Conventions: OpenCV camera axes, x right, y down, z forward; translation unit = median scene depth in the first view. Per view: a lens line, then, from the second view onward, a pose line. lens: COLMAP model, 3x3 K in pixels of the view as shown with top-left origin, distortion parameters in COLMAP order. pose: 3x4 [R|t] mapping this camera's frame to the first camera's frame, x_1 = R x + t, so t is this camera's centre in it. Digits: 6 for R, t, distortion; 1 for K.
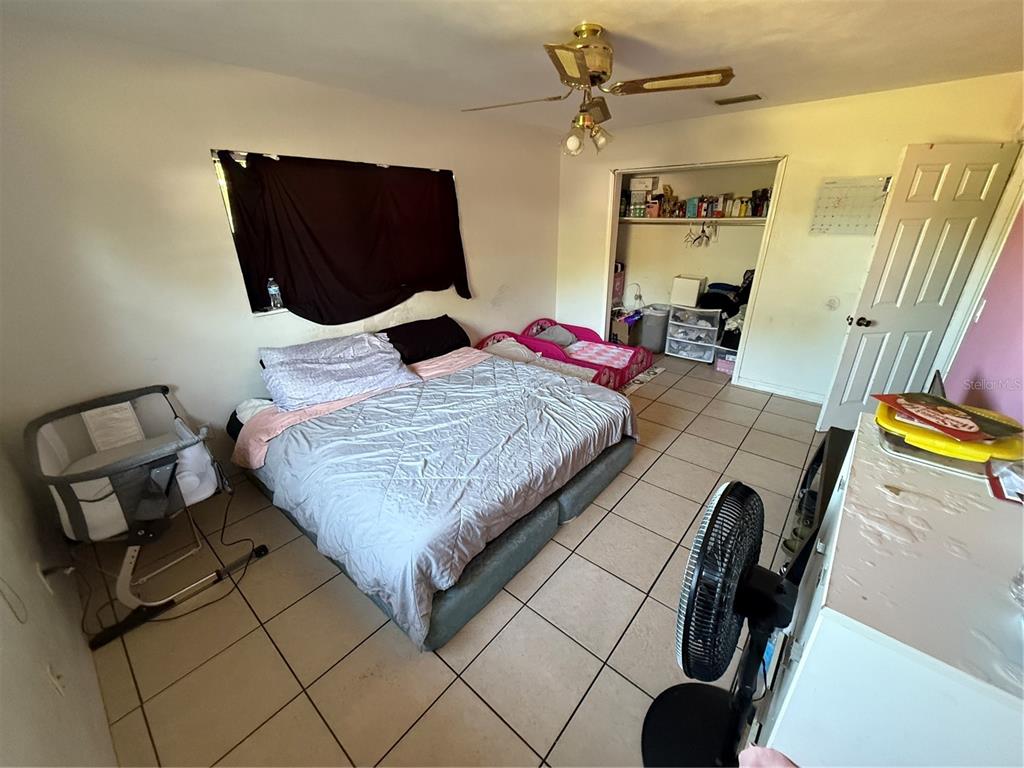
lens RADIAL K [[407.7, 0, 514.4], [0, 407.7, 384.3], [0, 0, 1]] dist [-0.001640, 0.000037]
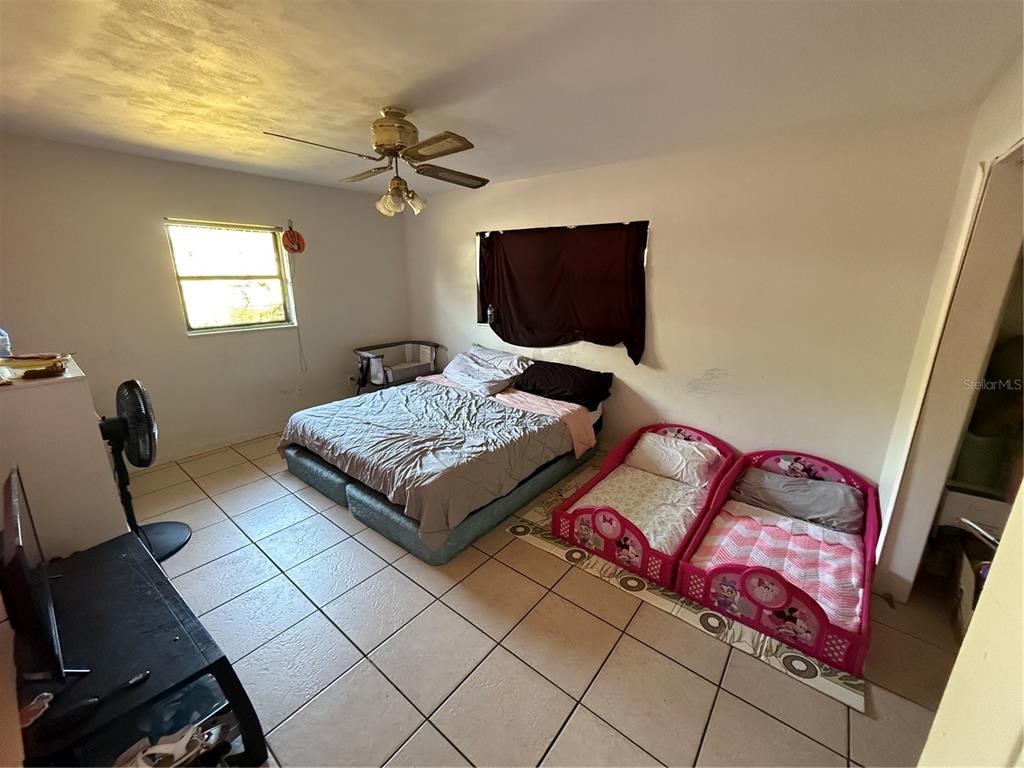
lens RADIAL K [[407.7, 0, 514.4], [0, 407.7, 384.3], [0, 0, 1]] dist [-0.001640, 0.000037]
pose [[0.022961, 0.278803, -0.960074, 0.792013], [-0.394369, 0.884977, 0.247564, -0.320520], [0.918665, 0.372939, 0.130271, 0.762413]]
